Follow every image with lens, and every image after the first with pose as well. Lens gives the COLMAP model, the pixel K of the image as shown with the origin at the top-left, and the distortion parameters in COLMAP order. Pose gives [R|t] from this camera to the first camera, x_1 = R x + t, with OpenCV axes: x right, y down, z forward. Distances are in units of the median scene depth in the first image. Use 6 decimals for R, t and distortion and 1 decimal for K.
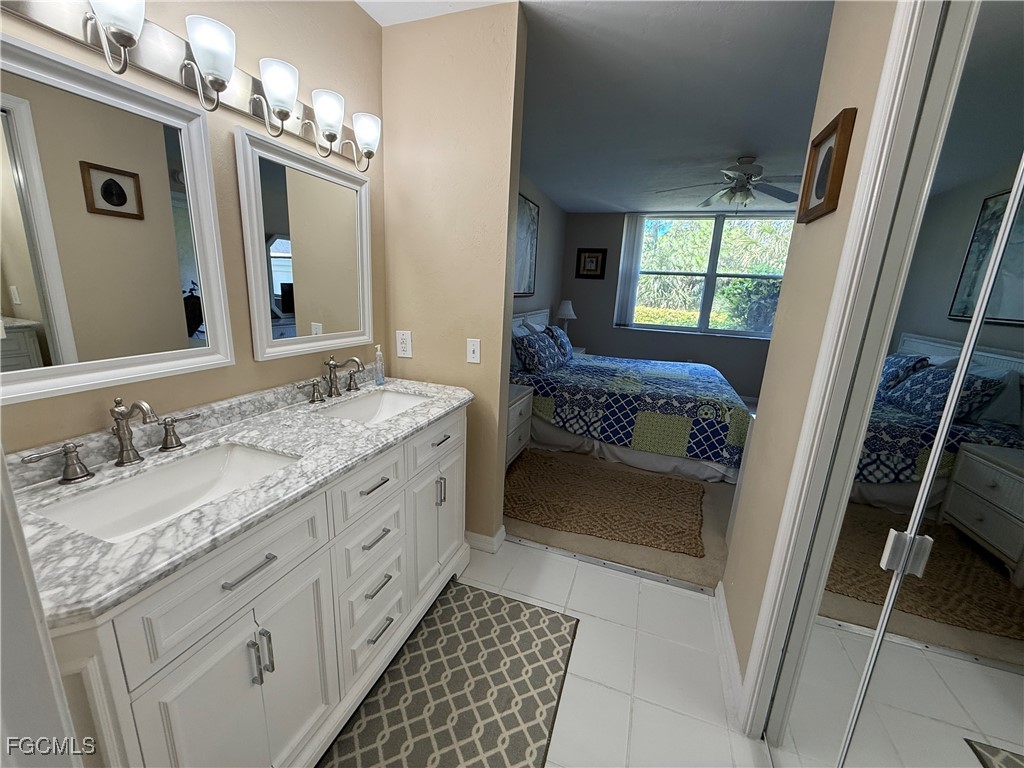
lens RADIAL K [[406.6, 0, 509.8], [0, 406.6, 381.8], [0, 0, 1]] dist [-0.000342, -0.000014]
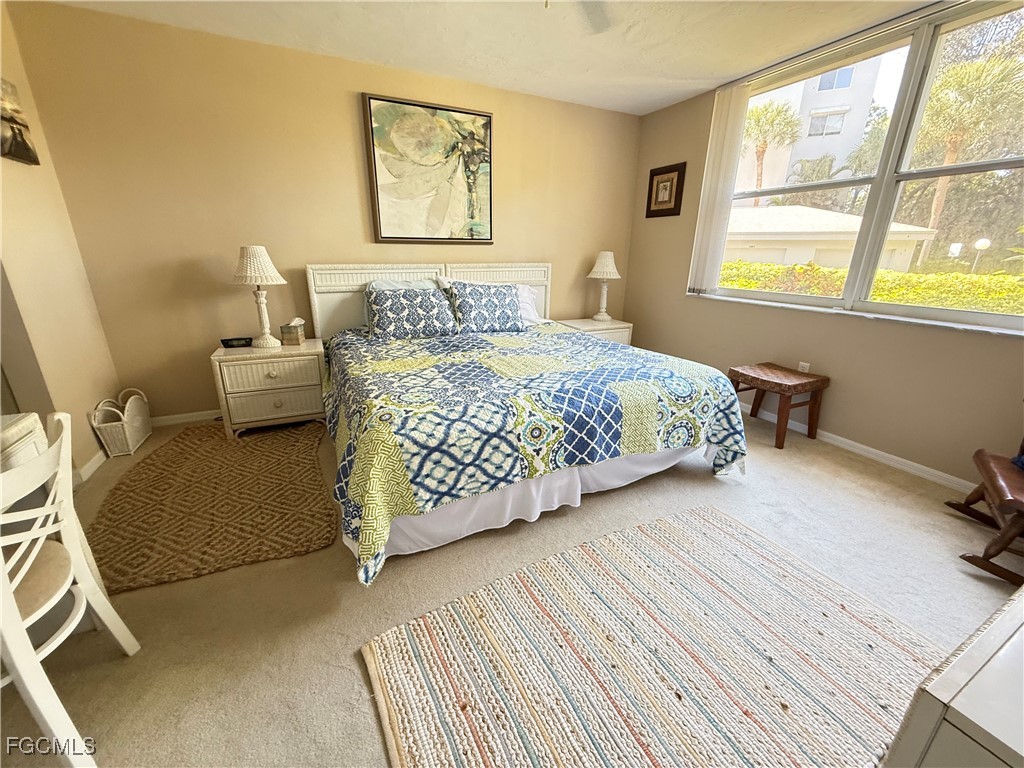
lens RADIAL K [[406.6, 0, 509.8], [0, 406.6, 381.8], [0, 0, 1]] dist [-0.000342, -0.000014]
pose [[0.719976, 0.176717, -0.671122, 0.181518], [-0.136688, 0.984203, 0.112518, -0.013488], [0.680405, 0.010724, 0.732758, 0.135204]]
